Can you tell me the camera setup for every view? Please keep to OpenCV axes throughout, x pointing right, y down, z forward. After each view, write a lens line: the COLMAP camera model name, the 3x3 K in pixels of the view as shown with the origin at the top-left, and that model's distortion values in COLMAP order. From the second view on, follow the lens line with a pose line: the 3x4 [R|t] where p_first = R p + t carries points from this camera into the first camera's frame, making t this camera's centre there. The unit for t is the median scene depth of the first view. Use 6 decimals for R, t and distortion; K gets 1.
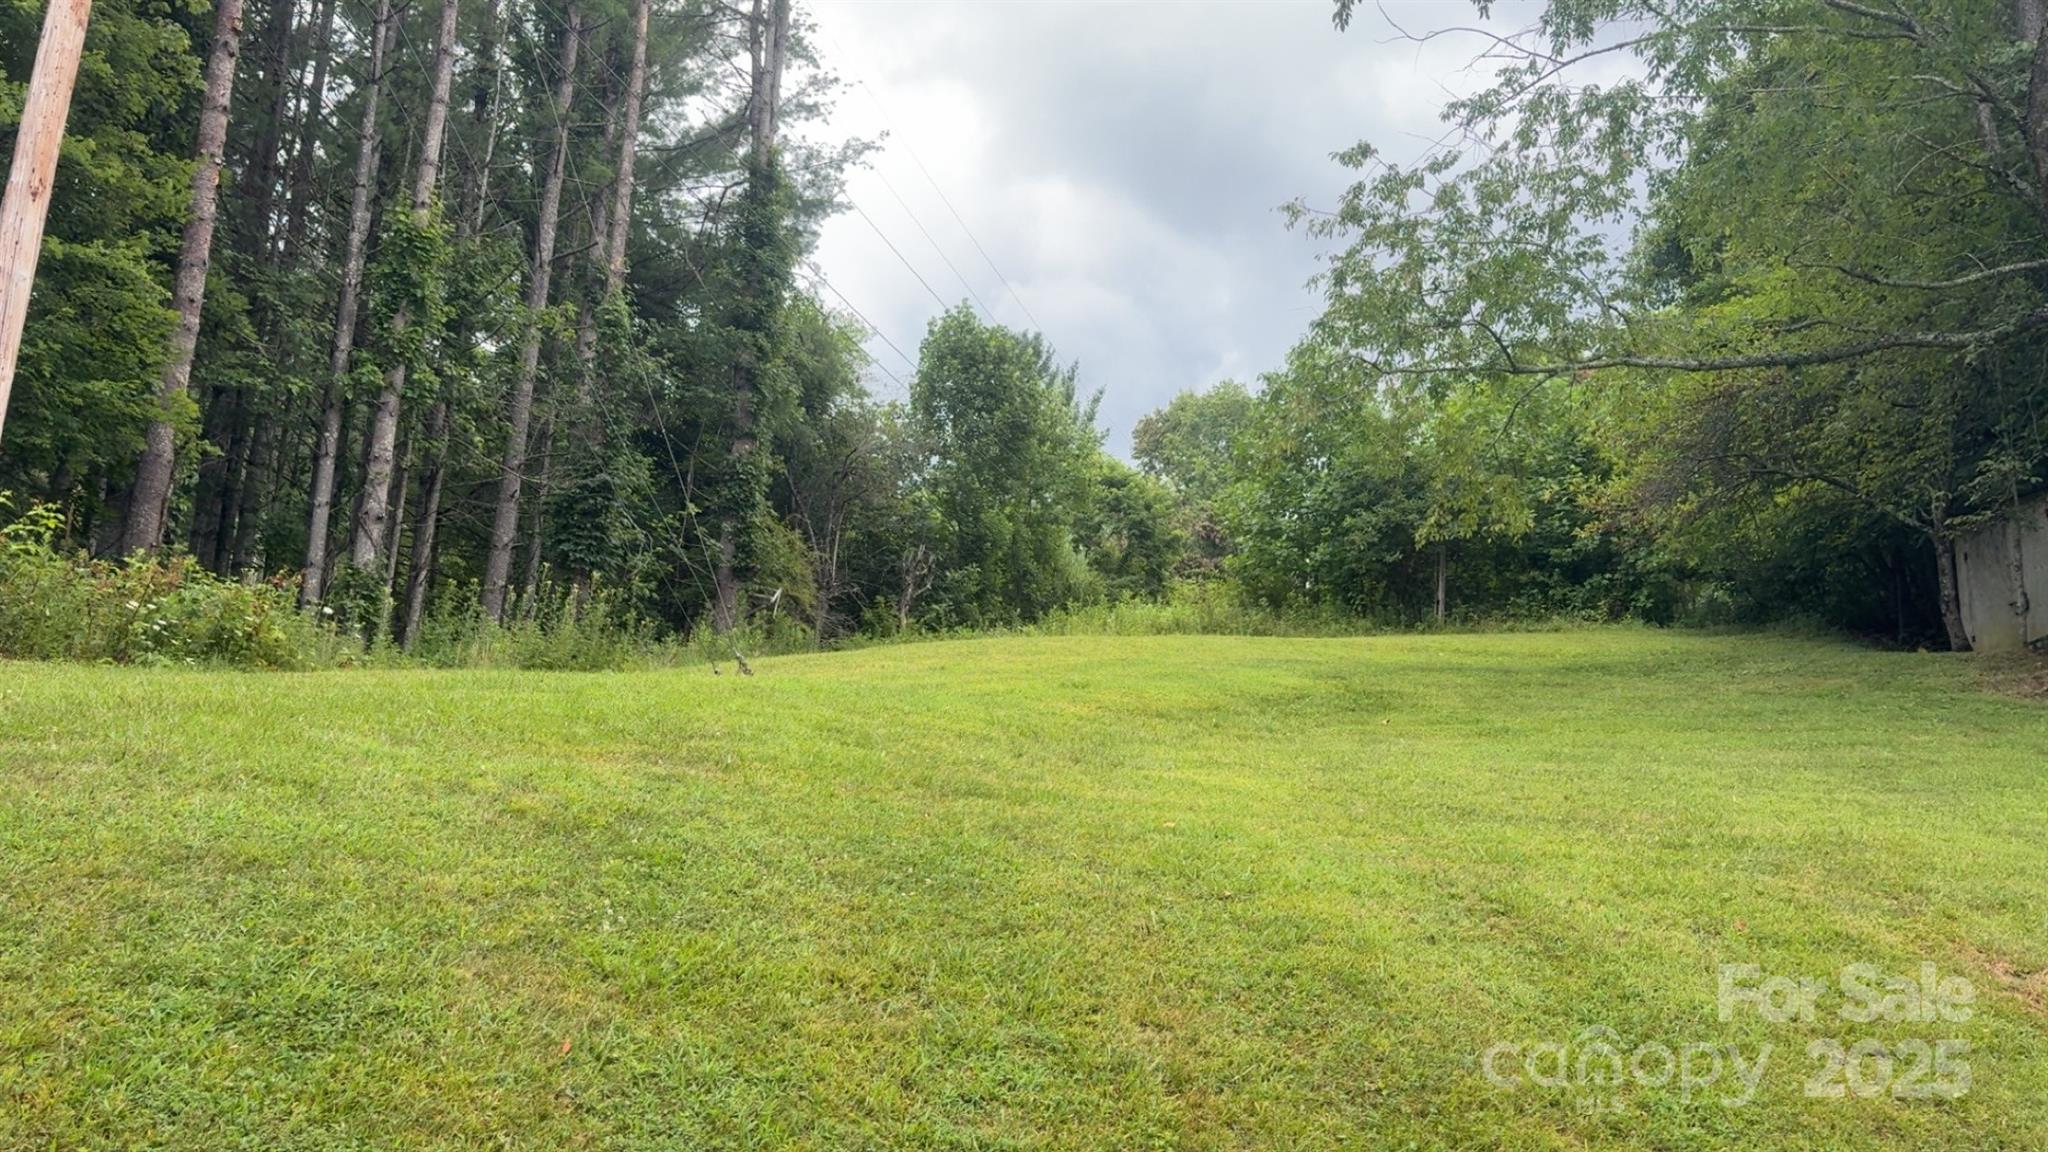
lens RADIAL K [[1613.9, 0, 1029.0], [0, 1613.9, 574.5], [0, 0, 1]] dist [0.038334, -0.031533]
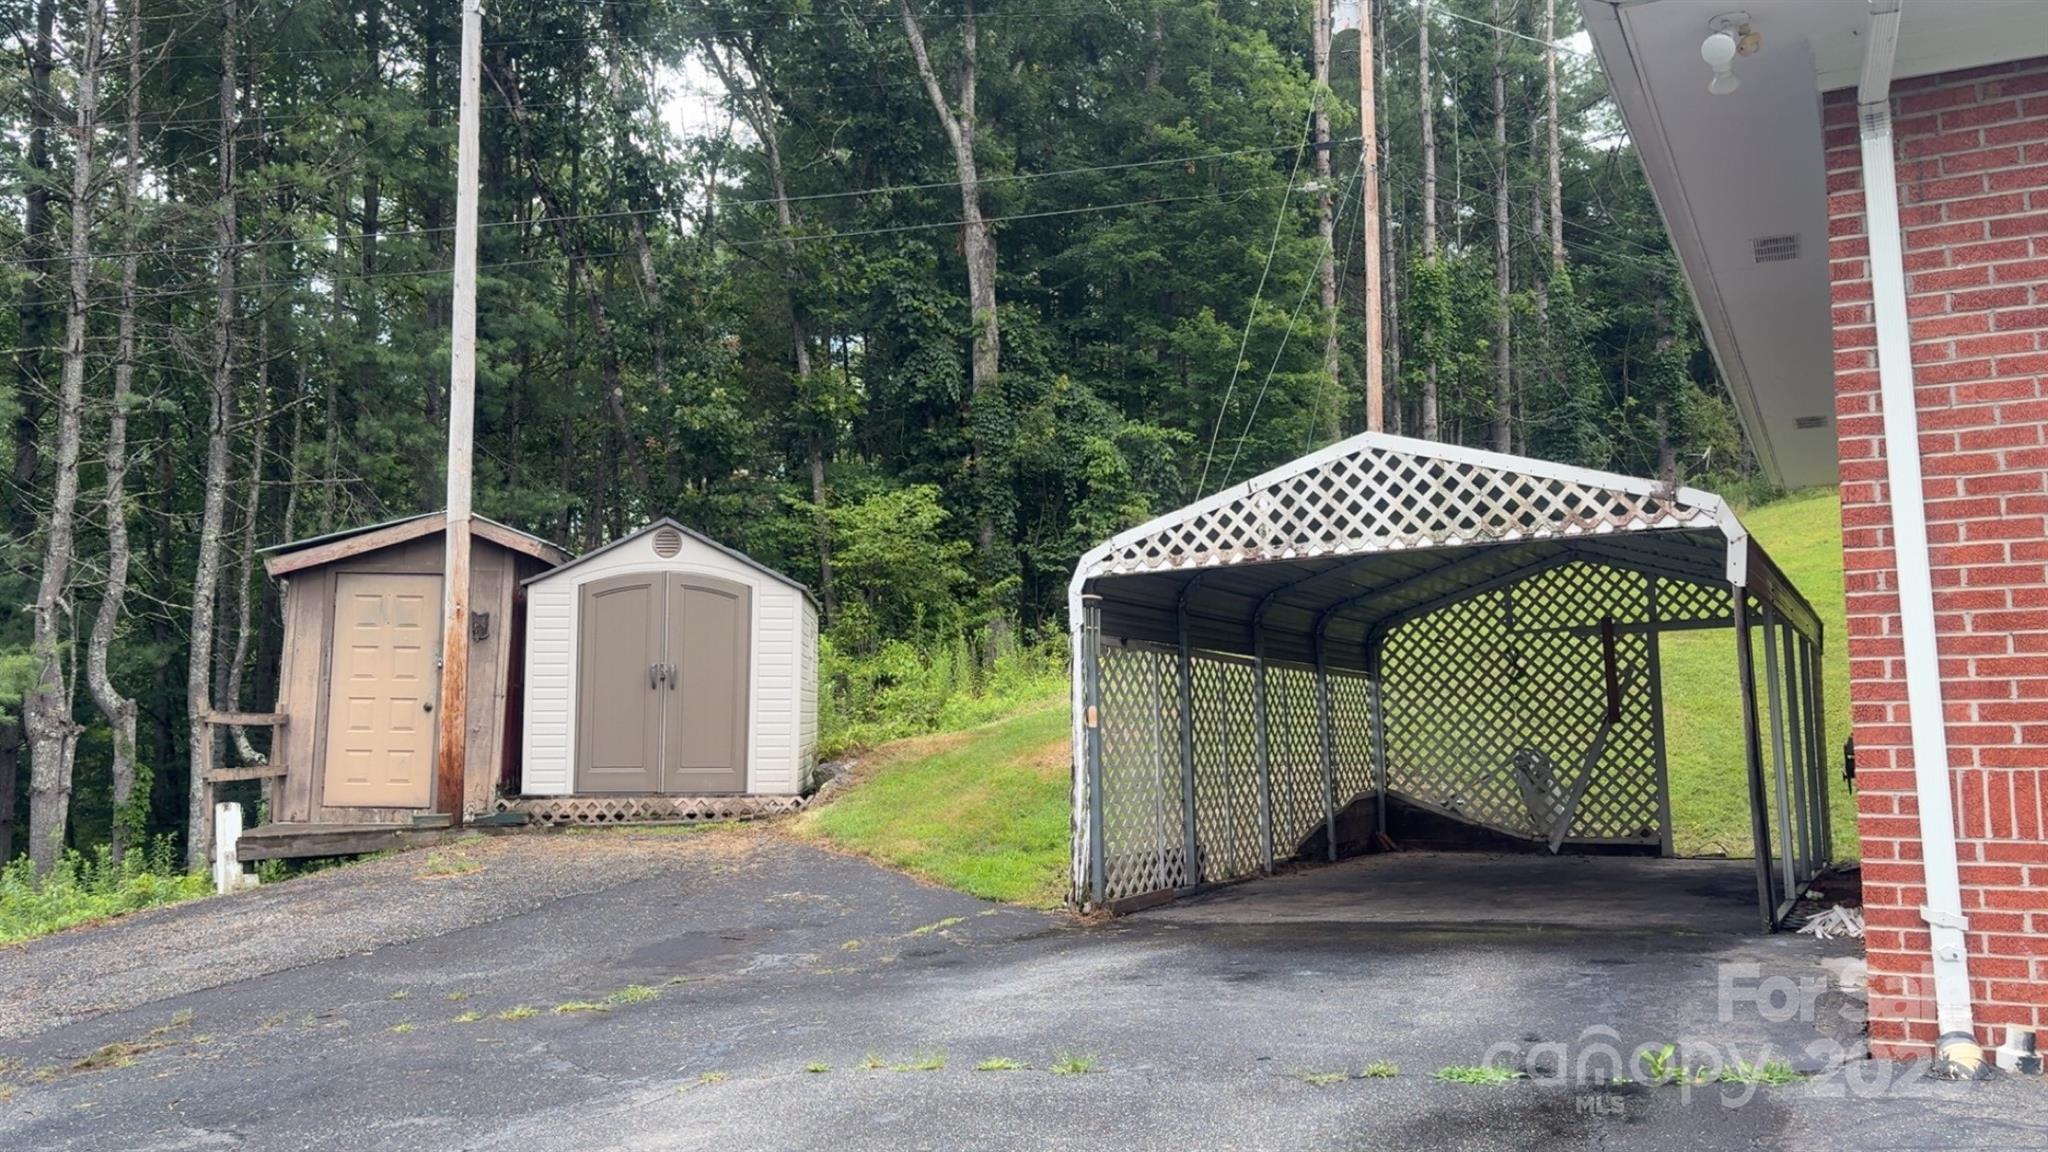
lens RADIAL K [[1613.9, 0, 1034.7], [0, 1613.9, 585.7], [0, 0, 1]] dist [0.038334, -0.031533]
pose [[0.844448, -0.096322, -0.526905, 0.089656], [0.165308, 0.982545, 0.085316, -0.115693], [0.509490, -0.159147, 0.845631, -0.548623]]
